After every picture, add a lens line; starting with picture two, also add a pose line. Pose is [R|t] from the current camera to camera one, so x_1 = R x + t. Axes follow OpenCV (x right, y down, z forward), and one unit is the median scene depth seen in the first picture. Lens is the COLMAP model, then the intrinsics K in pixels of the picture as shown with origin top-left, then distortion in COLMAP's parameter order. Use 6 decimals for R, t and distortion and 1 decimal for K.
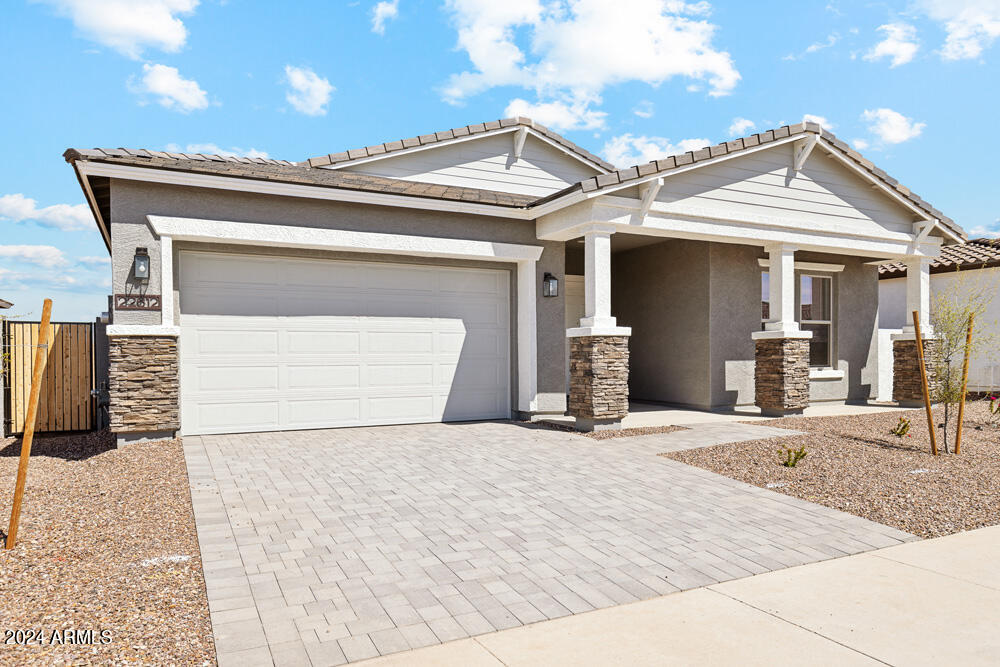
lens RADIAL K [[669.4, 0, 500.4], [0, 669.4, 358.0], [0, 0, 1]] dist [0.007800, 0.002830]
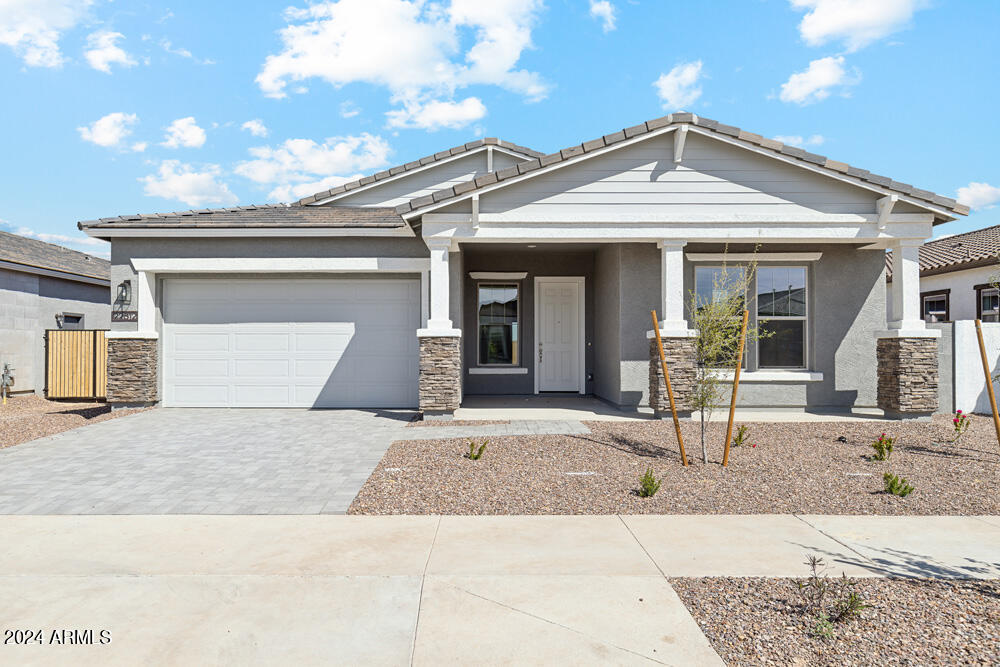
lens RADIAL K [[623.3, 0, 500.0], [0, 623.3, 333.5], [0, 0, 1]] dist [-0.000710, -0.000241]
pose [[0.893696, -0.004256, -0.448653, 0.706614], [-0.006390, 0.999733, -0.022214, -0.015526], [0.448627, 0.022719, 0.893430, 0.107102]]
